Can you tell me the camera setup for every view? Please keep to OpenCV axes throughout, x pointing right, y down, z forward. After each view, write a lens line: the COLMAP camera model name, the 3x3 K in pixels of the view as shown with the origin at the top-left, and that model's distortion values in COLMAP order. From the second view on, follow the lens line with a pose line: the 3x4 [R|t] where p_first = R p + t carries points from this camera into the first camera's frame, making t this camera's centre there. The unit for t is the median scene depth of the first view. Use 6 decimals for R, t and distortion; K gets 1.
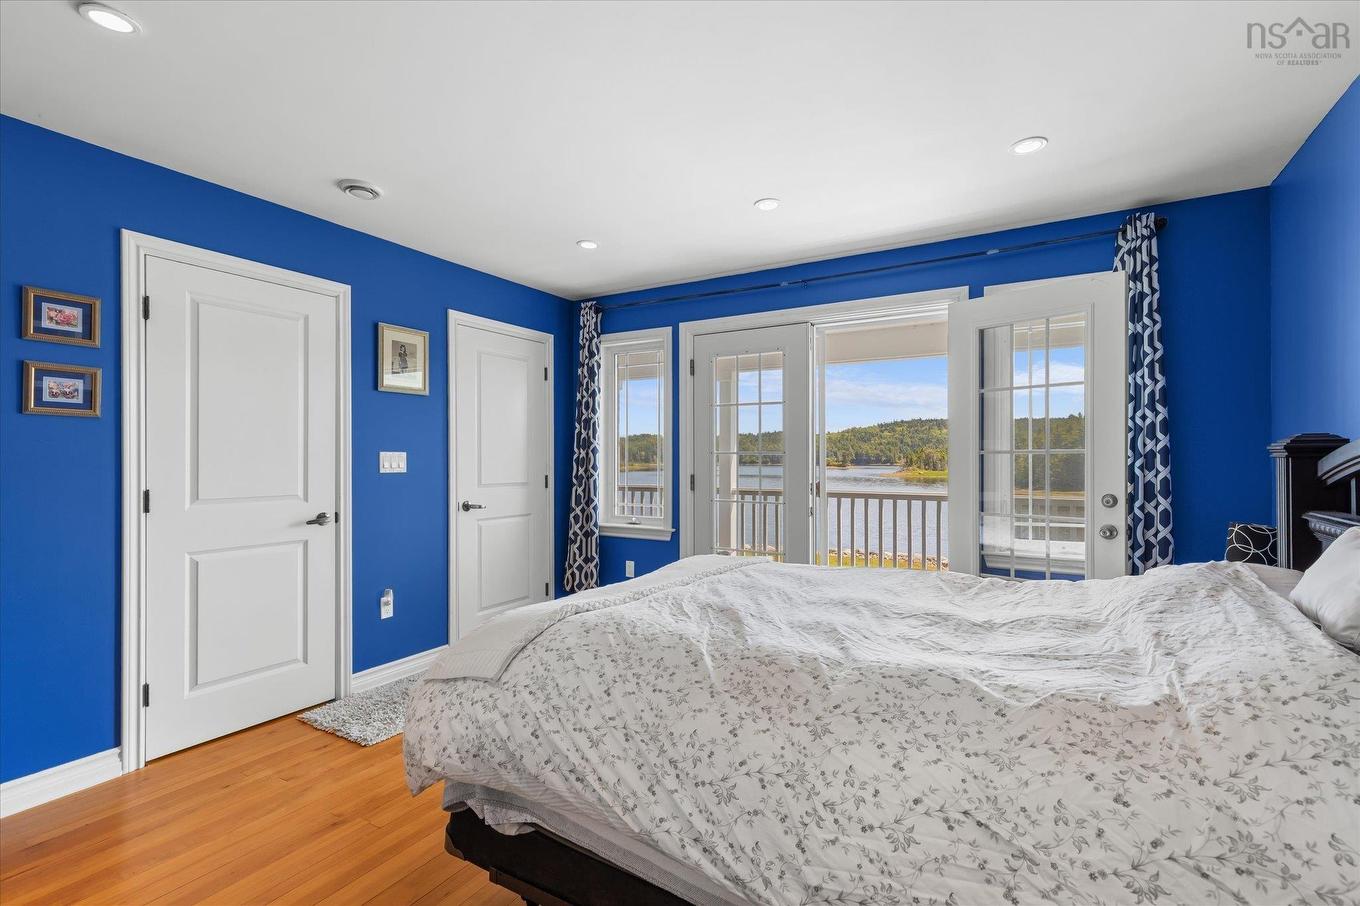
lens RADIAL K [[612.8, 0, 680.0], [0, 612.8, 453.0], [0, 0, 1]] dist [0.002399, -0.000282]
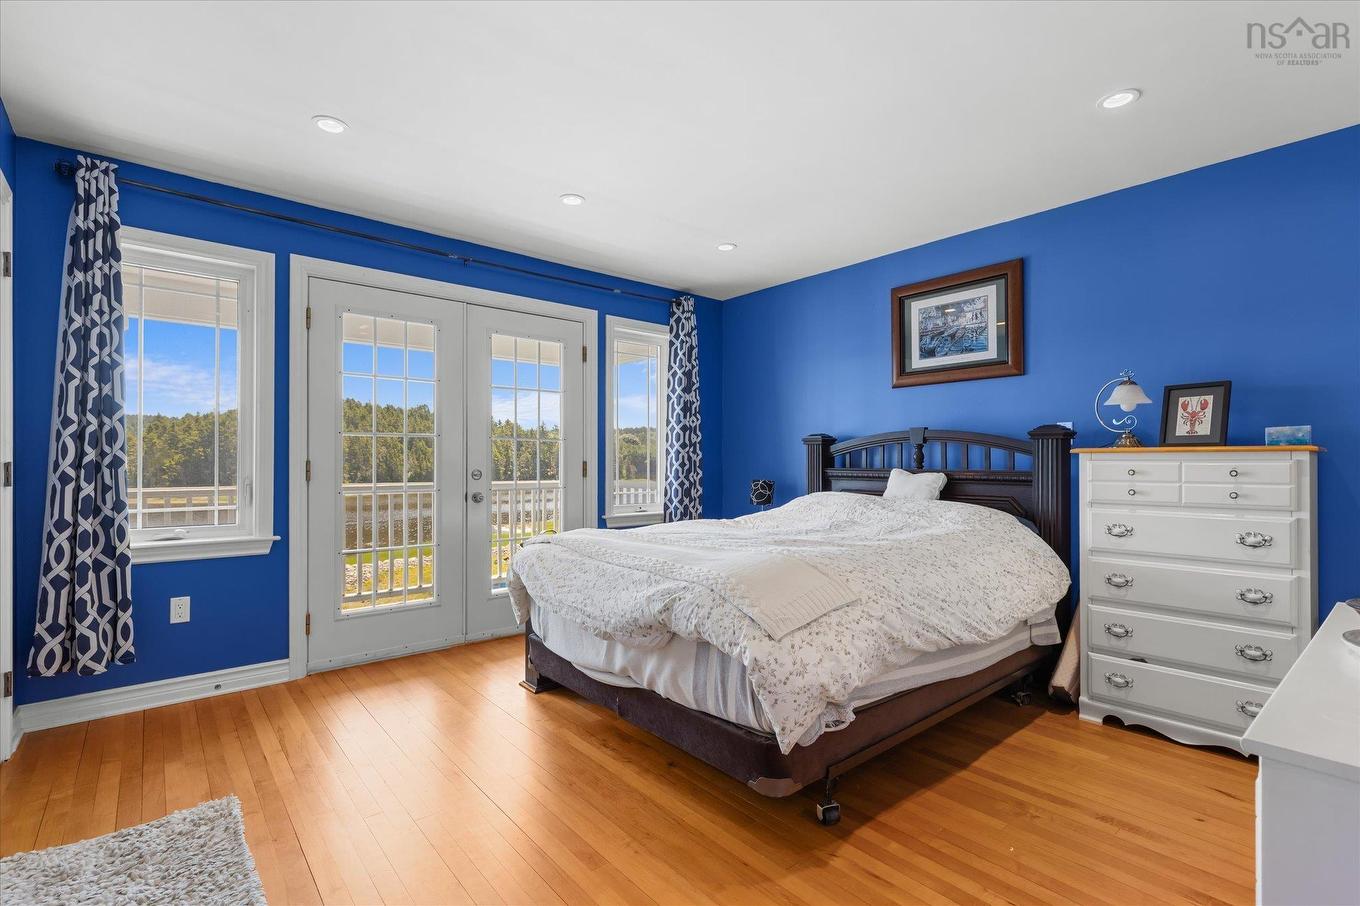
lens RADIAL K [[630.3, 0, 680.0], [0, 630.3, 453.0], [0, 0, 1]] dist [0.026350, -0.000233]
pose [[0.335771, 0.011544, 0.941873, -0.764914], [-0.012830, 0.999888, -0.007681, 0.035787], [-0.941856, -0.009505, 0.335882, 0.417009]]
